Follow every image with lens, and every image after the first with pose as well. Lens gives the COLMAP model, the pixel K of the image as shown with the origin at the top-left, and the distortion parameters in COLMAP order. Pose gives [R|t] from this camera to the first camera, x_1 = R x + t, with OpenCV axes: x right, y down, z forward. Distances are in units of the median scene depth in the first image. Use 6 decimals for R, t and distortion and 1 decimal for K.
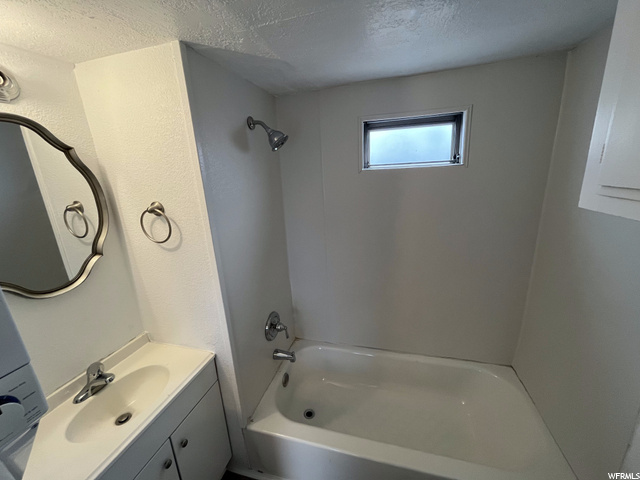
lens RADIAL K [[259.8, 0, 319.1], [0, 259.8, 240.4], [0, 0, 1]] dist [-0.003560, -0.000399]
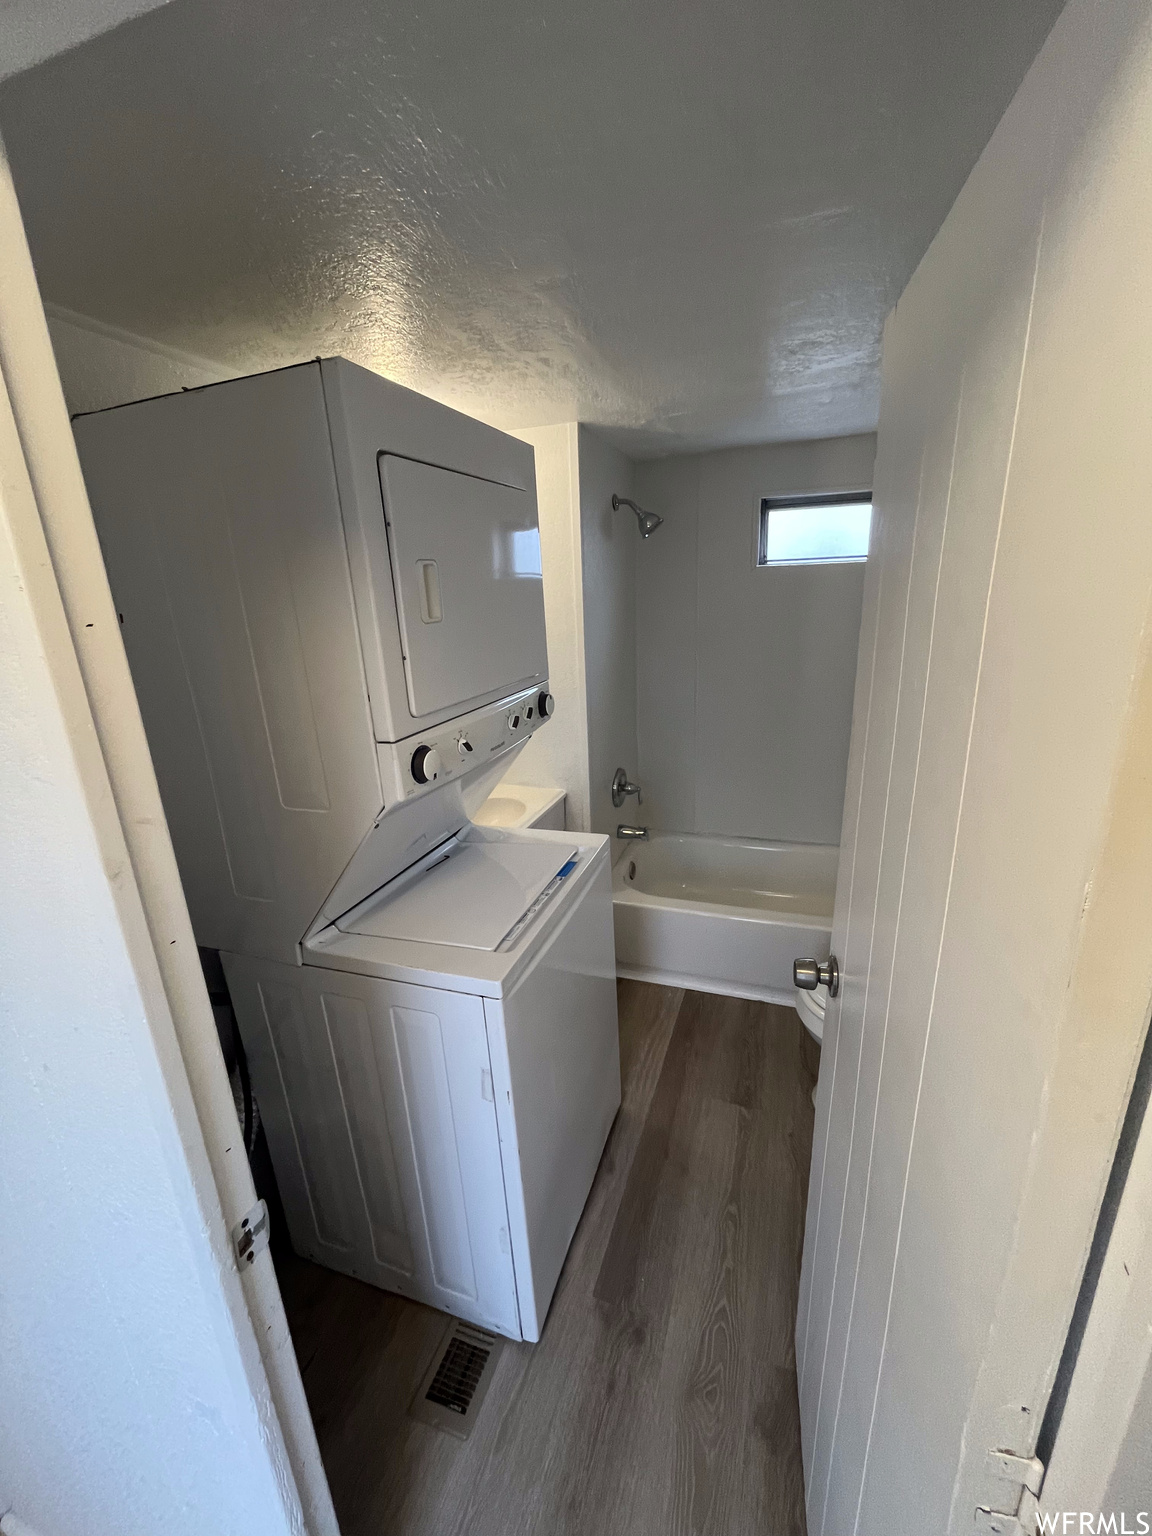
lens RADIAL K [[623.5, 0, 576.0], [0, 623.5, 768.0], [0, 0, 1]] dist [-0.003560, -0.000399]
pose [[0.997316, 0.031056, -0.066301, -0.202696], [-0.029838, 0.999369, 0.019290, 0.268989], [0.066858, -0.017260, 0.997613, -0.766222]]
